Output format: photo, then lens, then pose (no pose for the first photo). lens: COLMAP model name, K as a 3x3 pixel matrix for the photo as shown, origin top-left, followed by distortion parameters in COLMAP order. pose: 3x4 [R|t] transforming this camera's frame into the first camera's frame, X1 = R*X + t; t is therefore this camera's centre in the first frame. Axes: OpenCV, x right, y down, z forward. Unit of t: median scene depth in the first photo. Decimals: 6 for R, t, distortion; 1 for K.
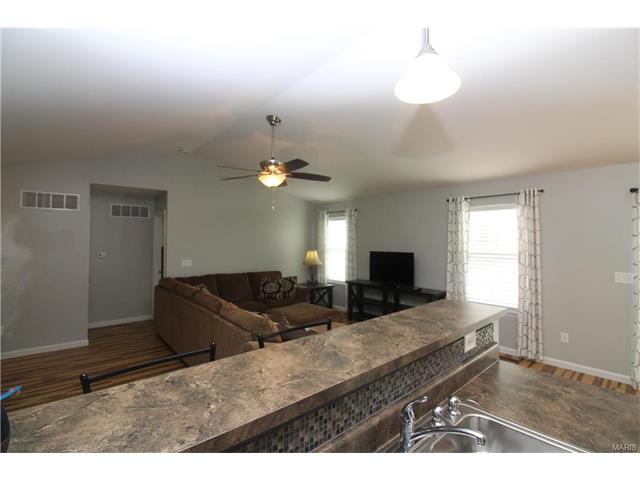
lens RADIAL K [[301.1, 0, 321.6], [0, 301.1, 237.7], [0, 0, 1]] dist [-0.012005, -0.001438]
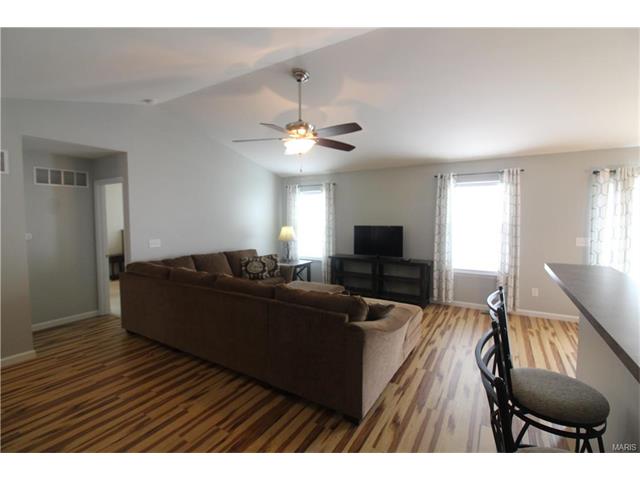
lens RADIAL K [[301.1, 0, 319.4], [0, 301.1, 236.7], [0, 0, 1]] dist [-0.012005, -0.001438]
pose [[0.951188, -0.026986, 0.307430, -0.276150], [0.004797, 0.997342, 0.072702, 0.009047], [-0.308575, -0.067679, 0.948789, 0.085417]]
